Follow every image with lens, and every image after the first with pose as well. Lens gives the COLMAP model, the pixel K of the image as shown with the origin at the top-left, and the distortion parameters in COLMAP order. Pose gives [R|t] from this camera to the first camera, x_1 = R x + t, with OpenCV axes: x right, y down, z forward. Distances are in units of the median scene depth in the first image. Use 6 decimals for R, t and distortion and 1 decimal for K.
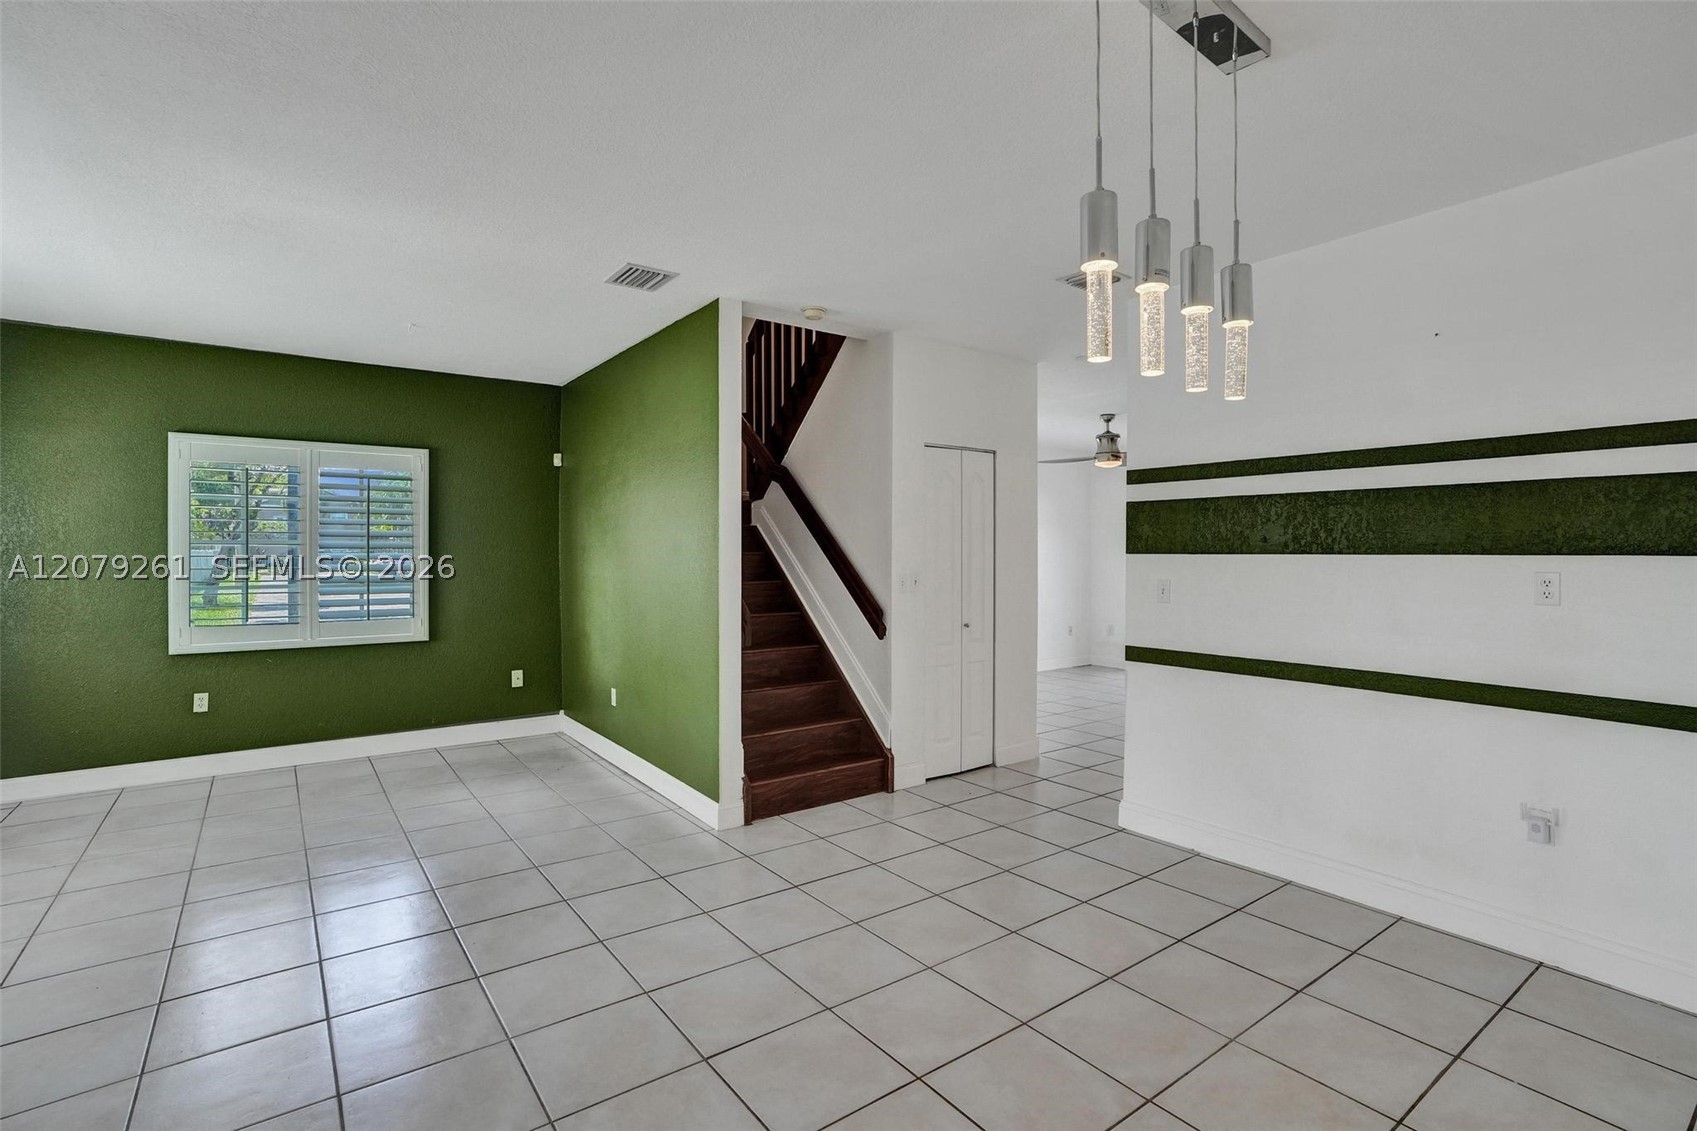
lens RADIAL K [[810.9, 0, 848.5], [0, 810.9, 565.5], [0, 0, 1]] dist [-0.050062, 0.028644]
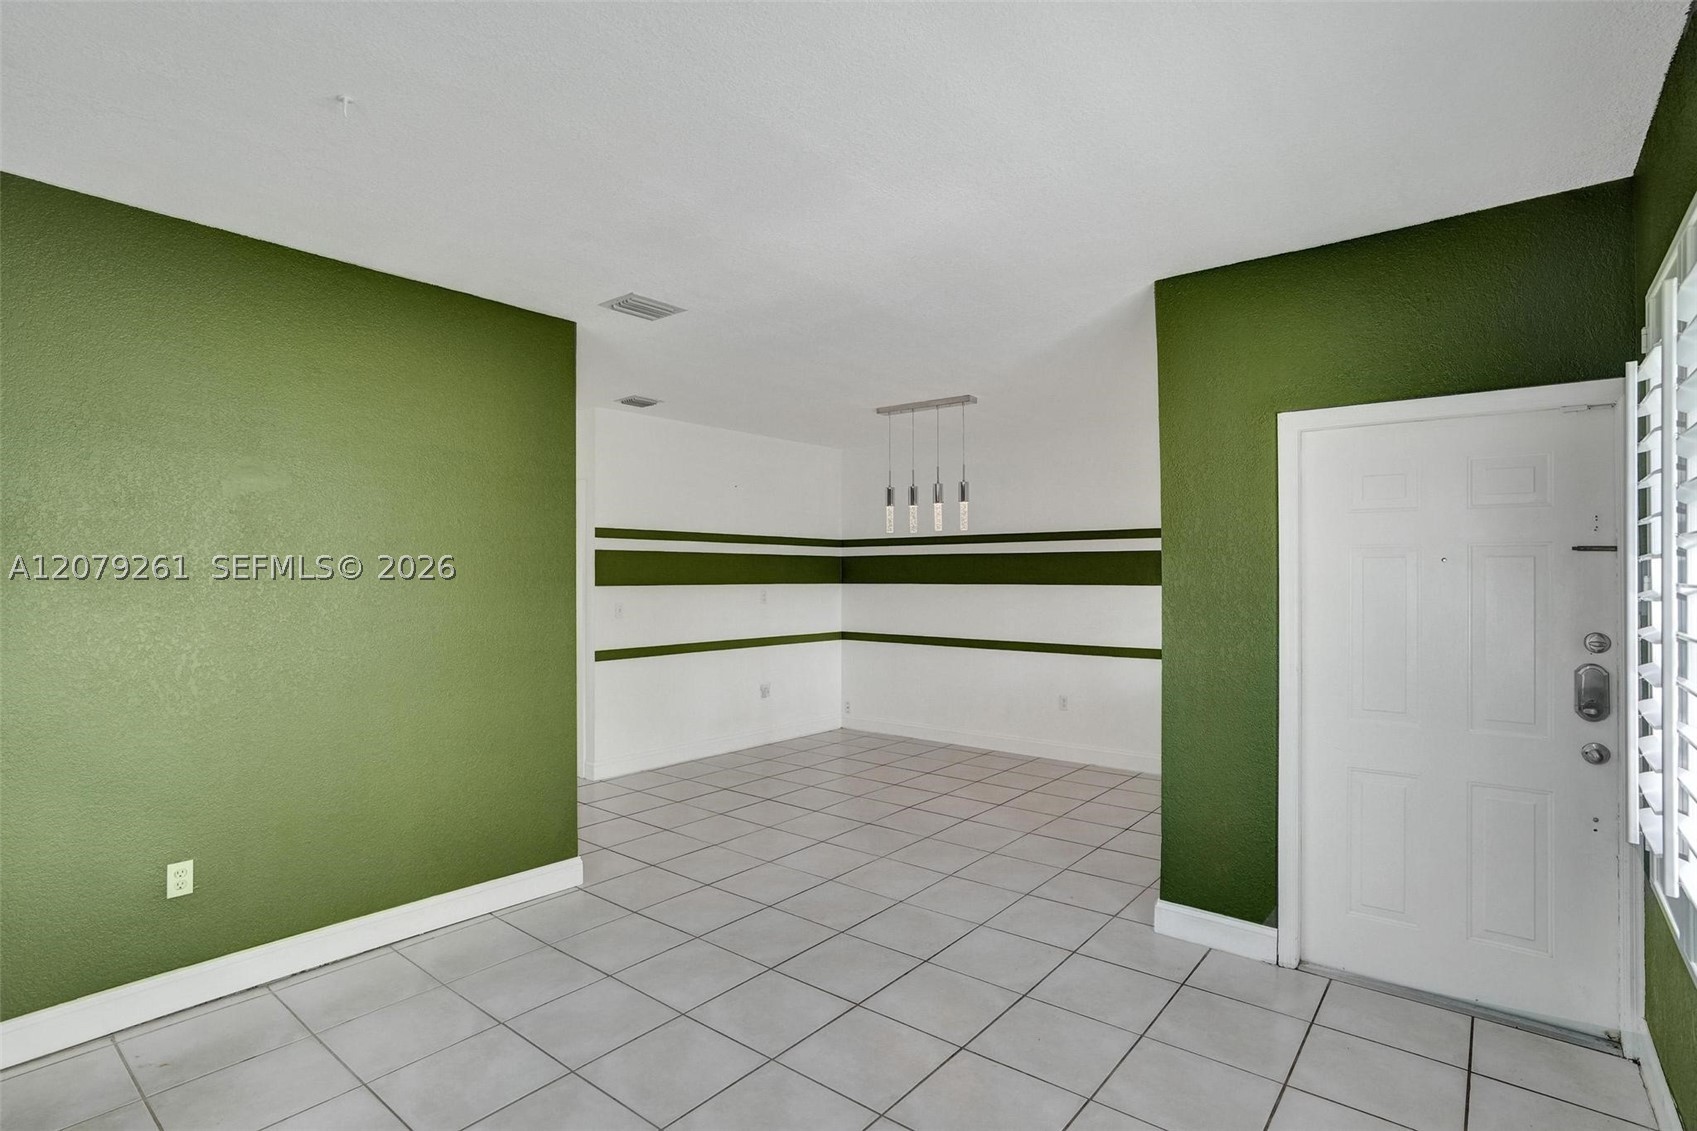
lens RADIAL K [[825.0, 0, 866.3], [0, 825.0, 554.7], [0, 0, 1]] dist [-0.055326, 0.034300]
pose [[-0.258420, 0.020035, 0.965825, -1.209844], [0.014299, 0.999755, -0.016913, -0.039821], [-0.965927, 0.009440, -0.258643, 0.940698]]
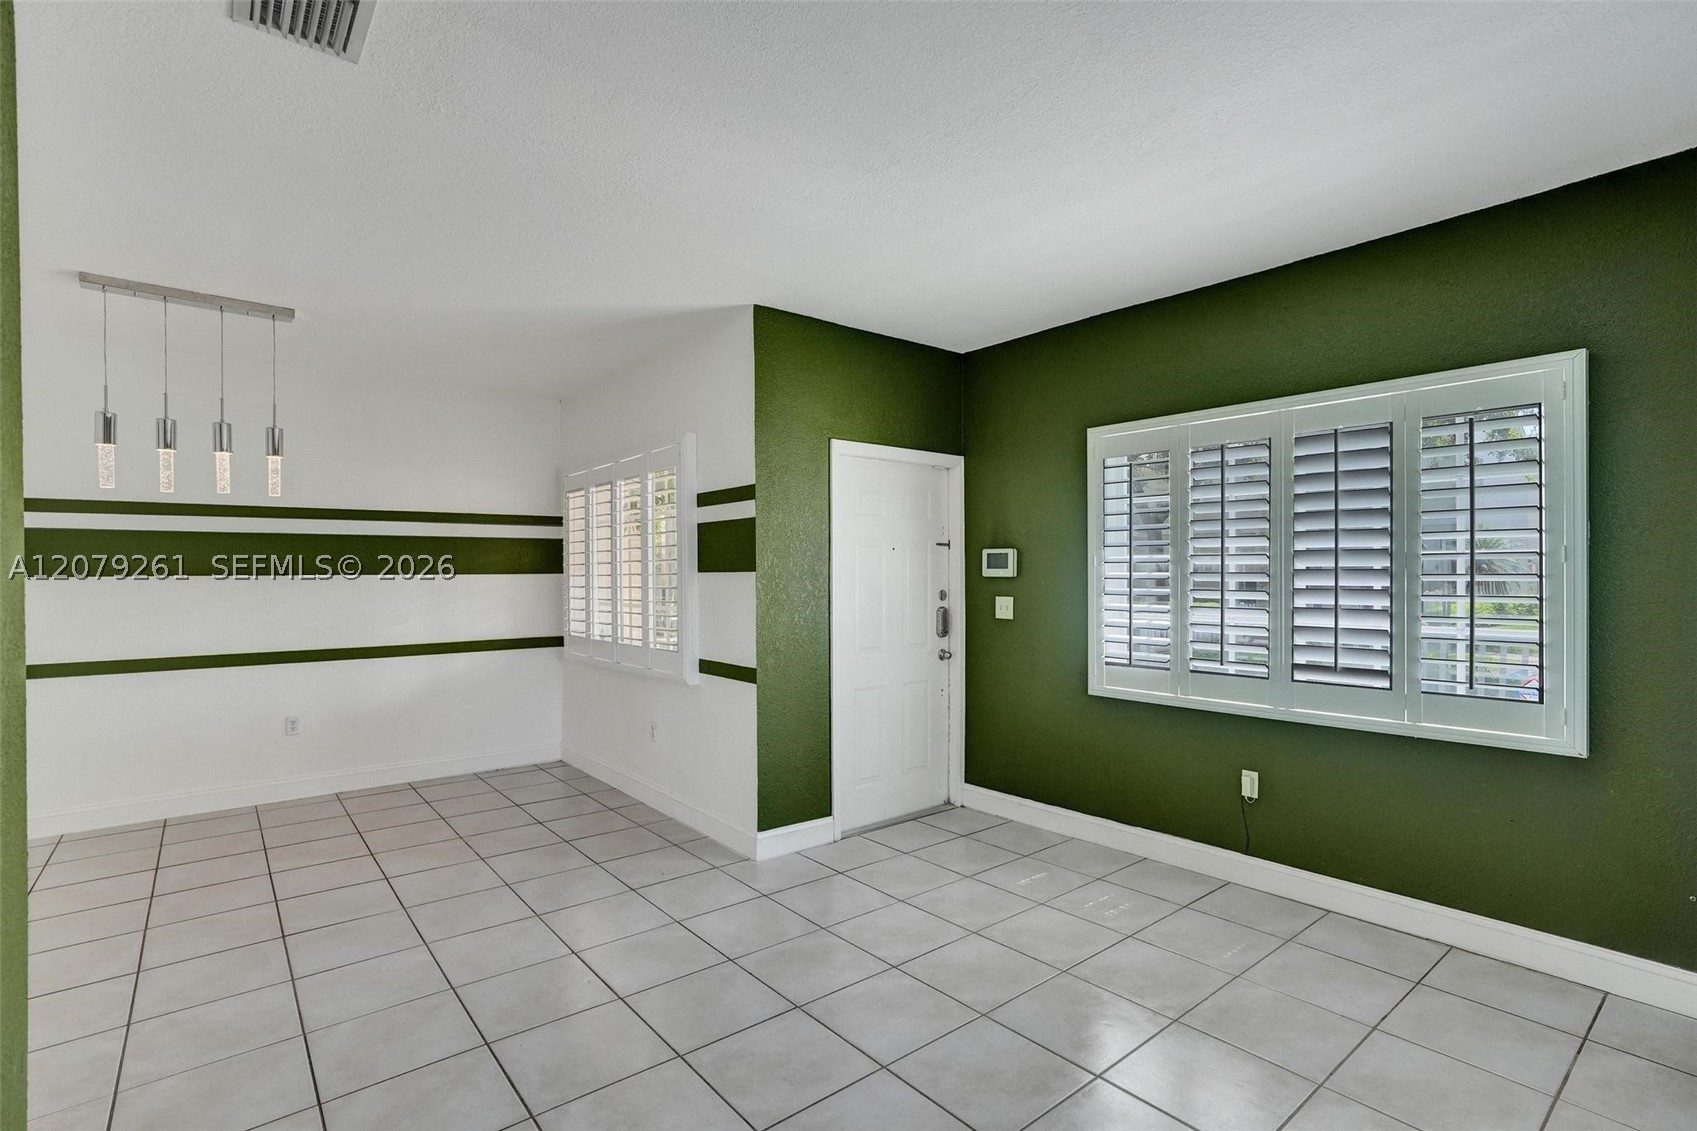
lens RADIAL K [[825.0, 0, 866.3], [0, 825.0, 554.7], [0, 0, 1]] dist [-0.055326, 0.034300]
pose [[-0.998998, 0.000872, -0.044750, -0.553696], [0.000730, 0.999995, 0.003174, -0.034585], [0.044752, 0.003138, -0.998993, 1.435588]]
